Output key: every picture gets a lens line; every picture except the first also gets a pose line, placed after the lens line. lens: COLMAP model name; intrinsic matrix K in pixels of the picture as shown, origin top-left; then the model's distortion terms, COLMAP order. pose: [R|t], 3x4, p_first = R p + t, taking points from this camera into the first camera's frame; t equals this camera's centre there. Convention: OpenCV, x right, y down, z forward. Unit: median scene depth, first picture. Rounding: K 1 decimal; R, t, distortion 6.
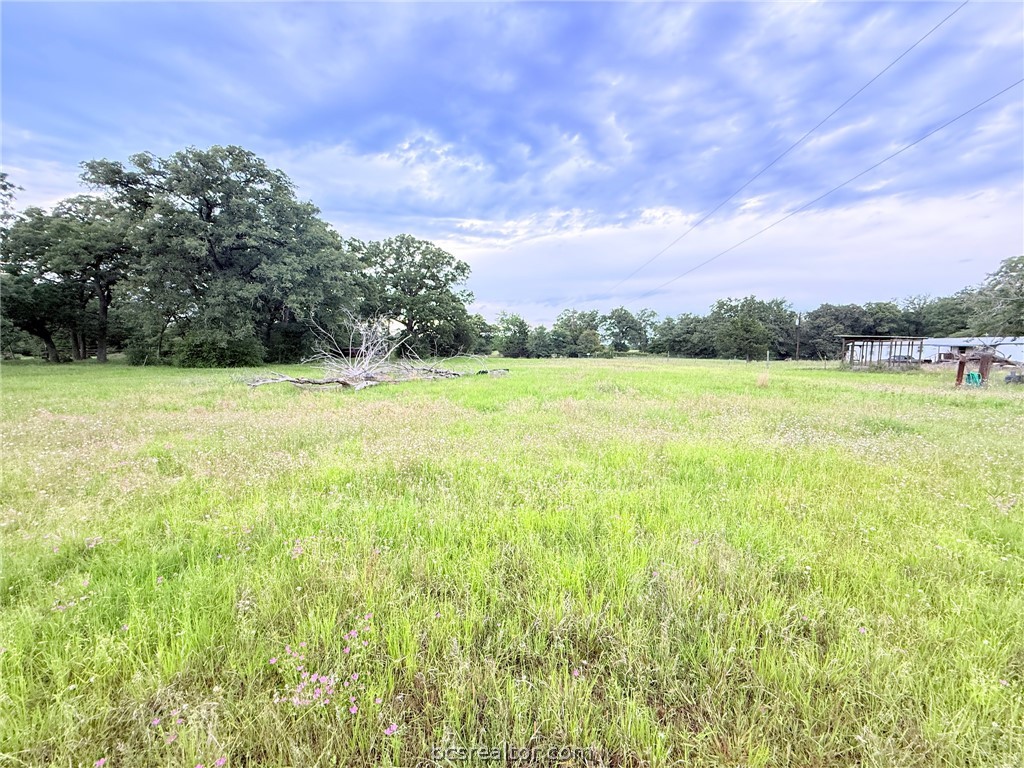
lens RADIAL K [[414.0, 0, 513.6], [0, 414.0, 386.9], [0, 0, 1]] dist [-0.000215, 0.000554]
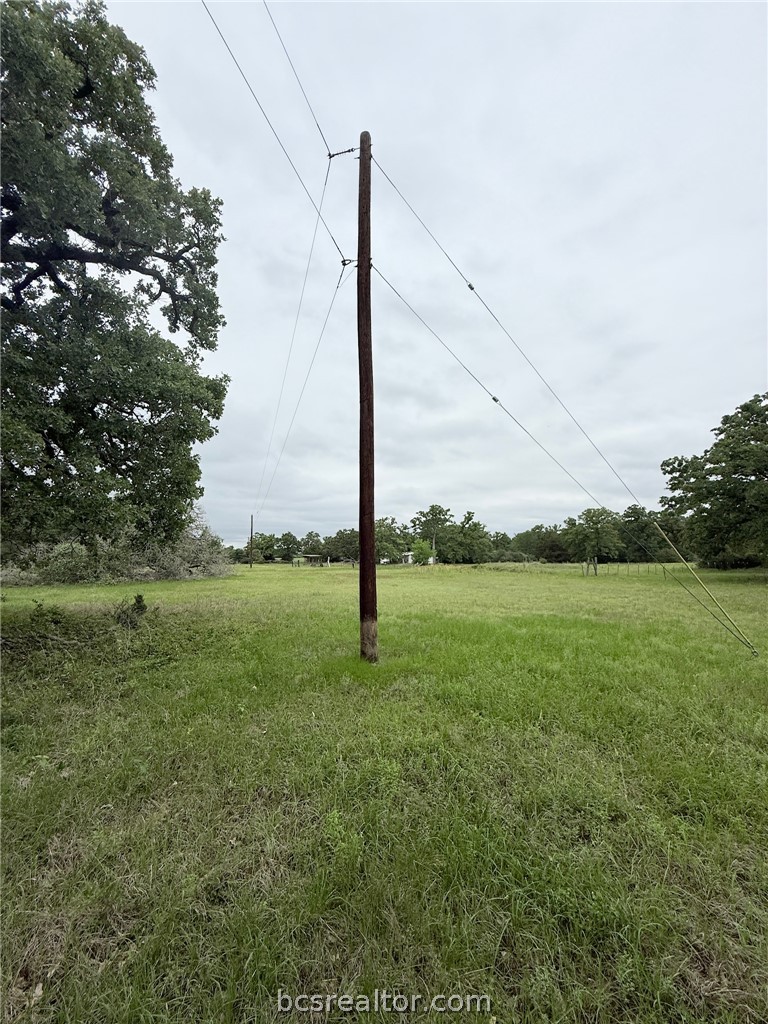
lens RADIAL K [[414.0, 0, 388.9], [0, 414.0, 510.1], [0, 0, 1]] dist [-0.000215, 0.000554]
pose [[0.938117, 0.021683, 0.345638, 0.133462], [0.048825, 0.979788, -0.193987, 0.109984], [-0.342859, 0.198858, 0.918098, -1.285168]]
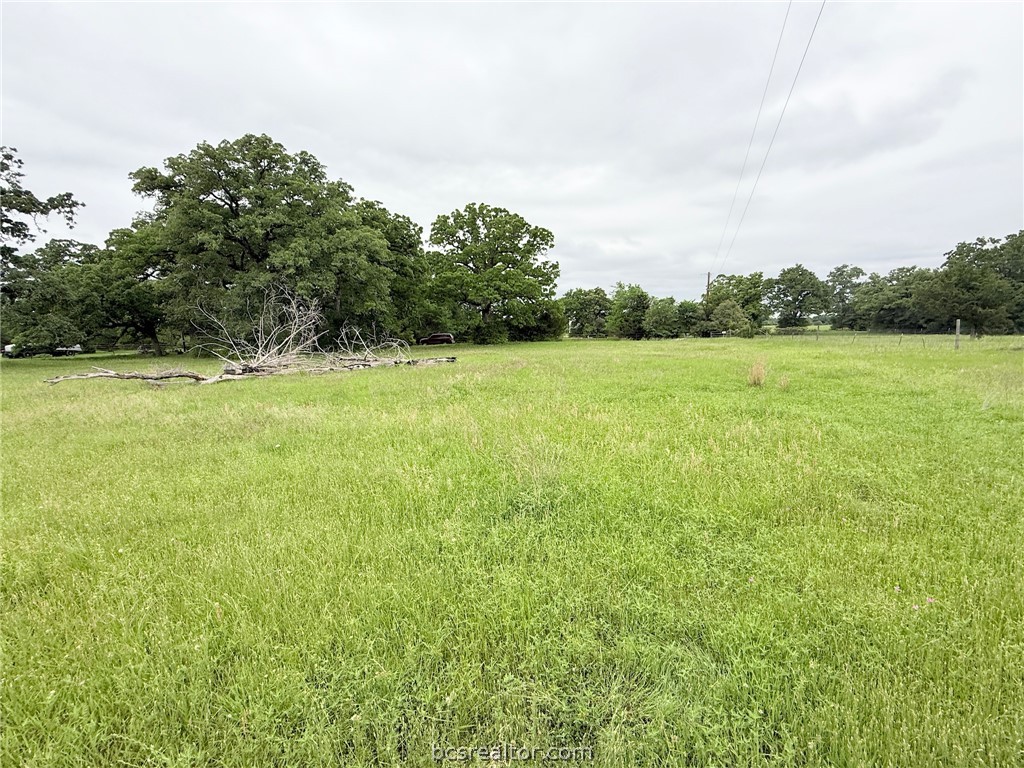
lens RADIAL K [[471.2, 0, 510.9], [0, 471.2, 385.7], [0, 0, 1]] dist [0.002732, -0.000560]
pose [[0.938755, 0.007213, -0.344510, 0.146873], [0.001475, 0.999688, 0.024951, -0.004119], [0.344582, -0.023931, 0.938451, 0.068850]]
